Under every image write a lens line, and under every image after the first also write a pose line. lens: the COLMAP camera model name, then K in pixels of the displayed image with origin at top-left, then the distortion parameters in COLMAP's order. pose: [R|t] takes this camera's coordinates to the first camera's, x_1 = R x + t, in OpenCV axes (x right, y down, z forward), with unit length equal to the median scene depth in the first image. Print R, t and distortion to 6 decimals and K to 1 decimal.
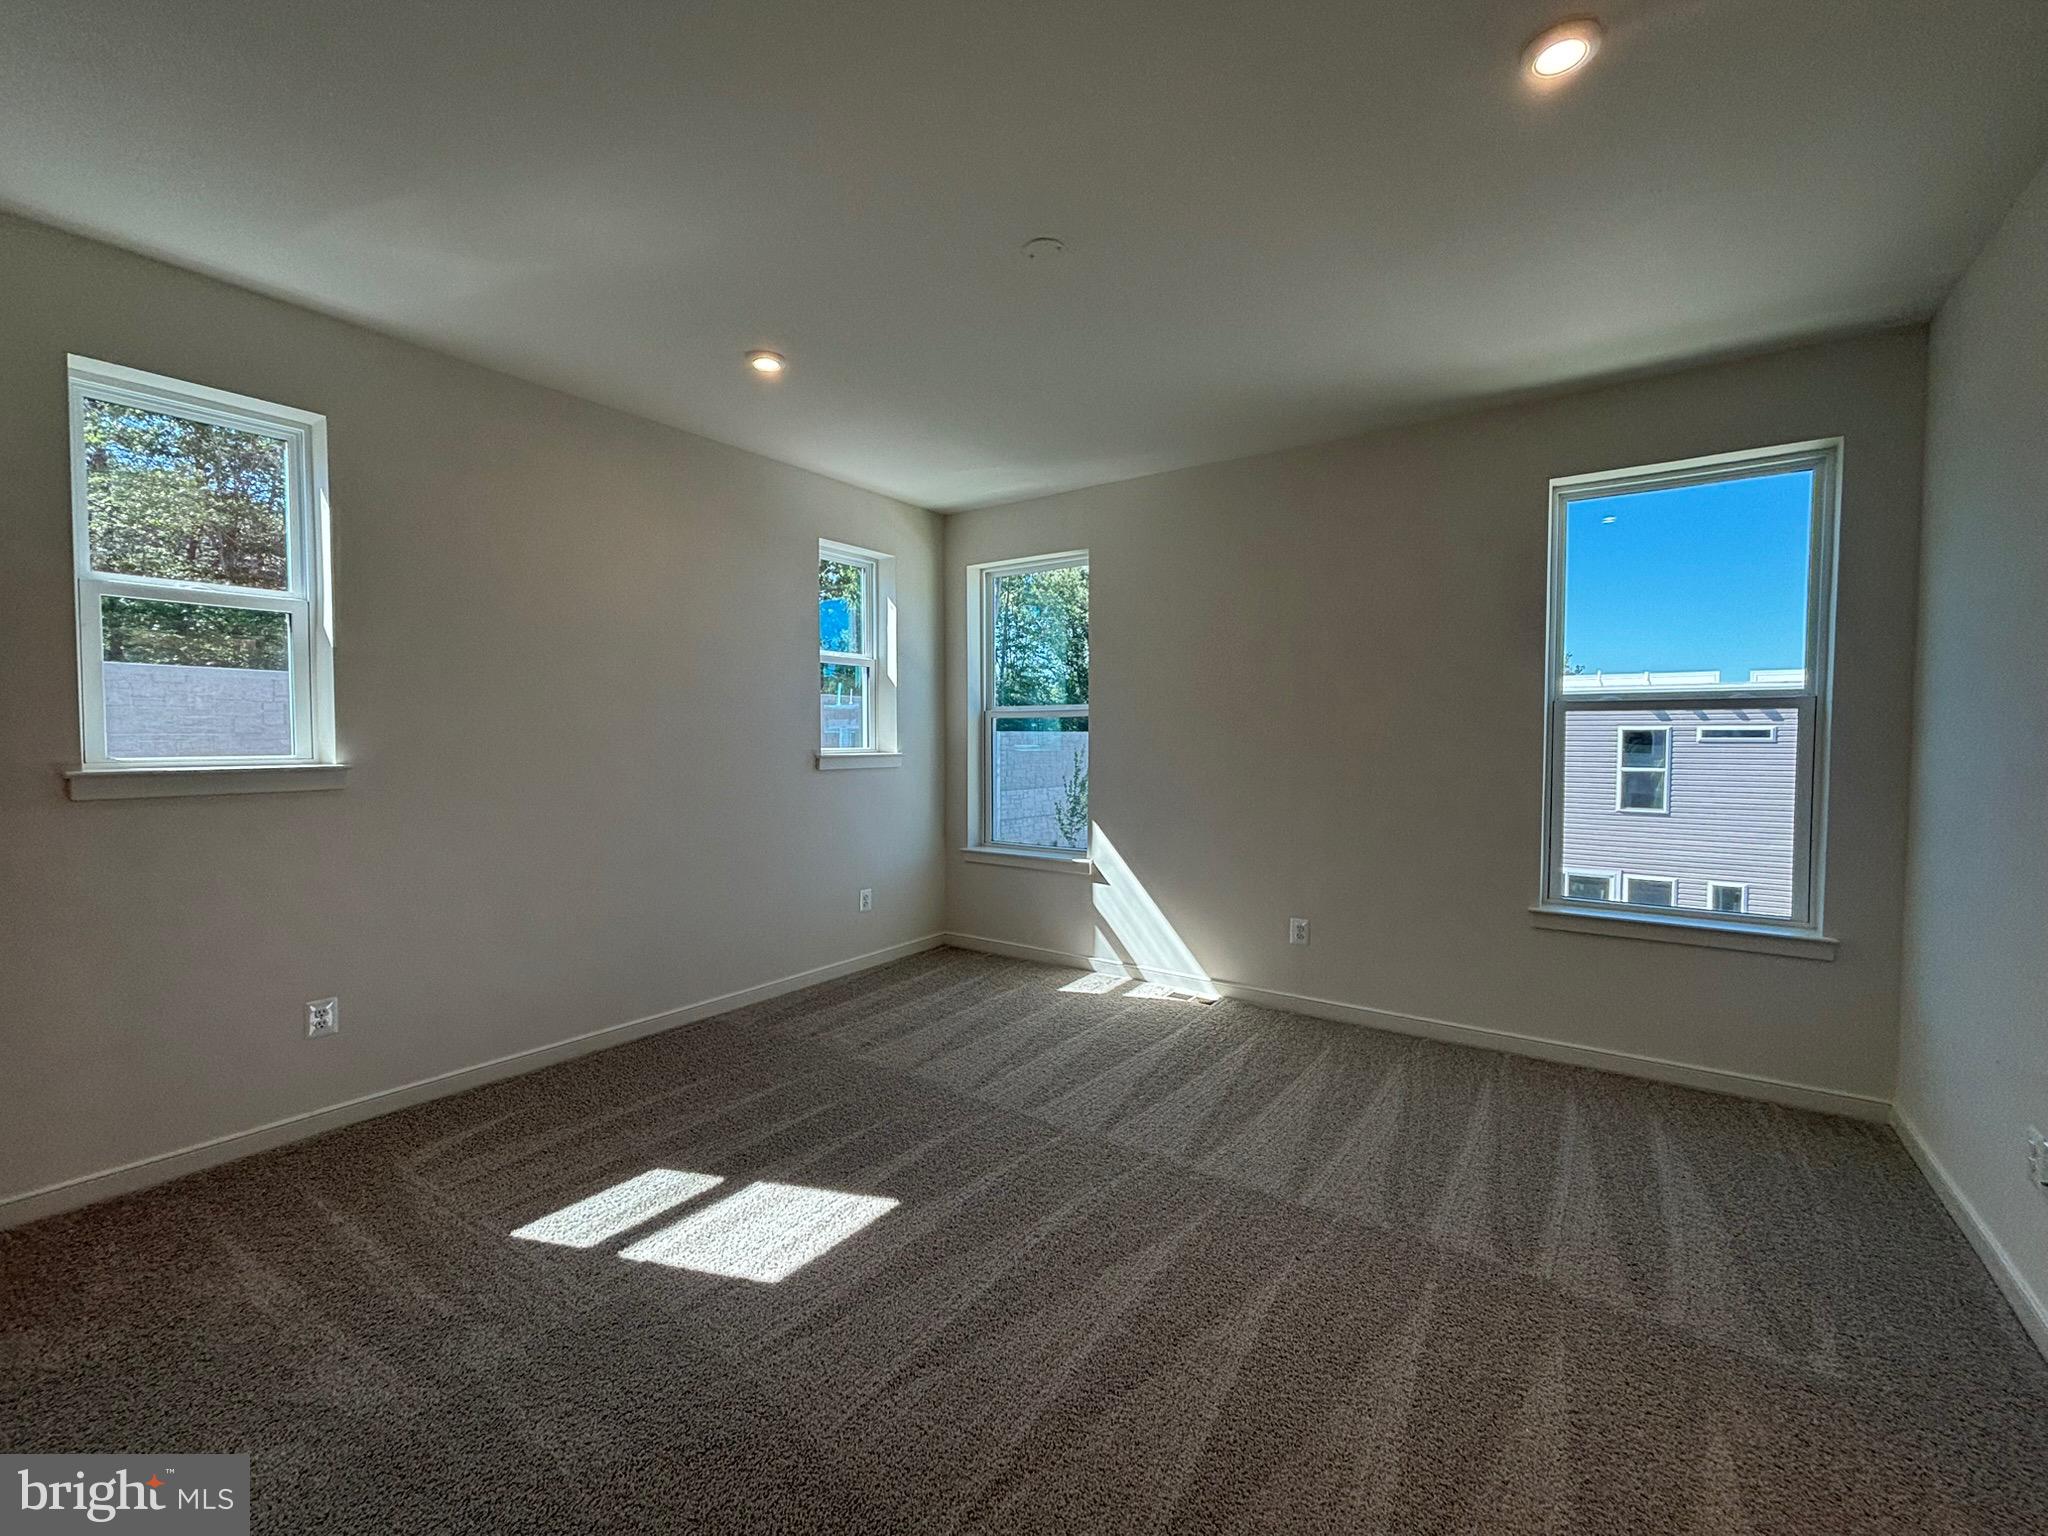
lens RADIAL K [[851.9, 0, 1021.4], [0, 851.9, 762.9], [0, 0, 1]] dist [0.000129, -0.000352]
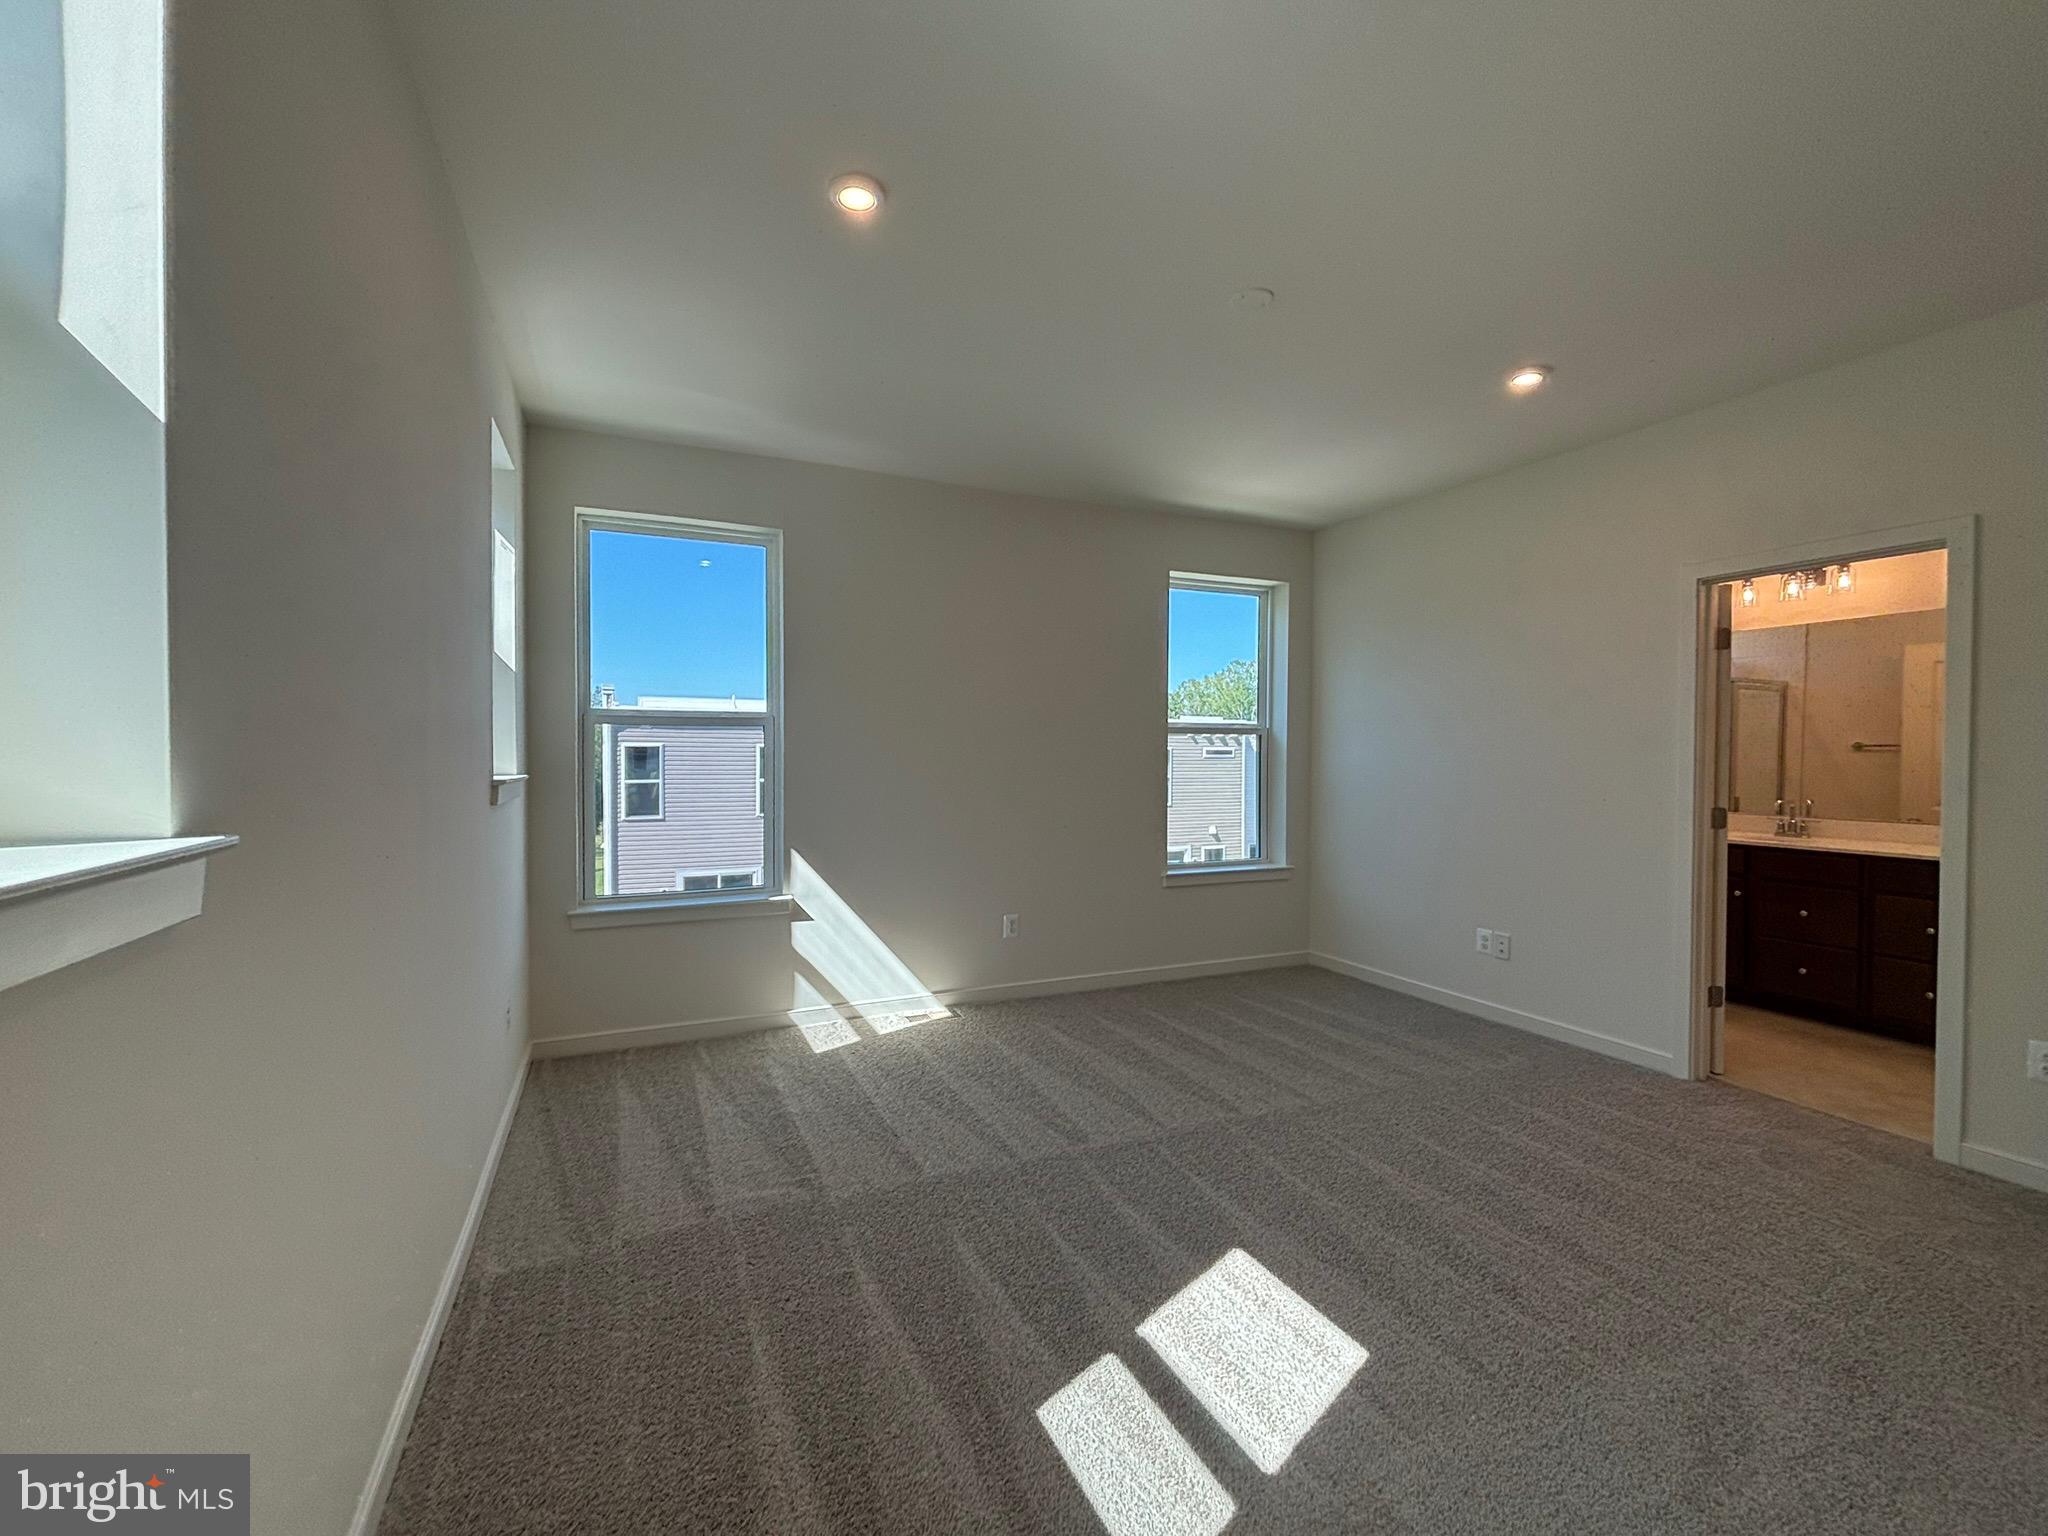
lens RADIAL K [[855.4, 0, 1014.2], [0, 855.4, 765.2], [0, 0, 1]] dist [0.002424, -0.000405]
pose [[0.508980, -0.013982, 0.860665, -0.590758], [0.027419, 0.999624, 0.000024, -0.012788], [-0.860341, 0.023586, 0.509172, 0.394621]]
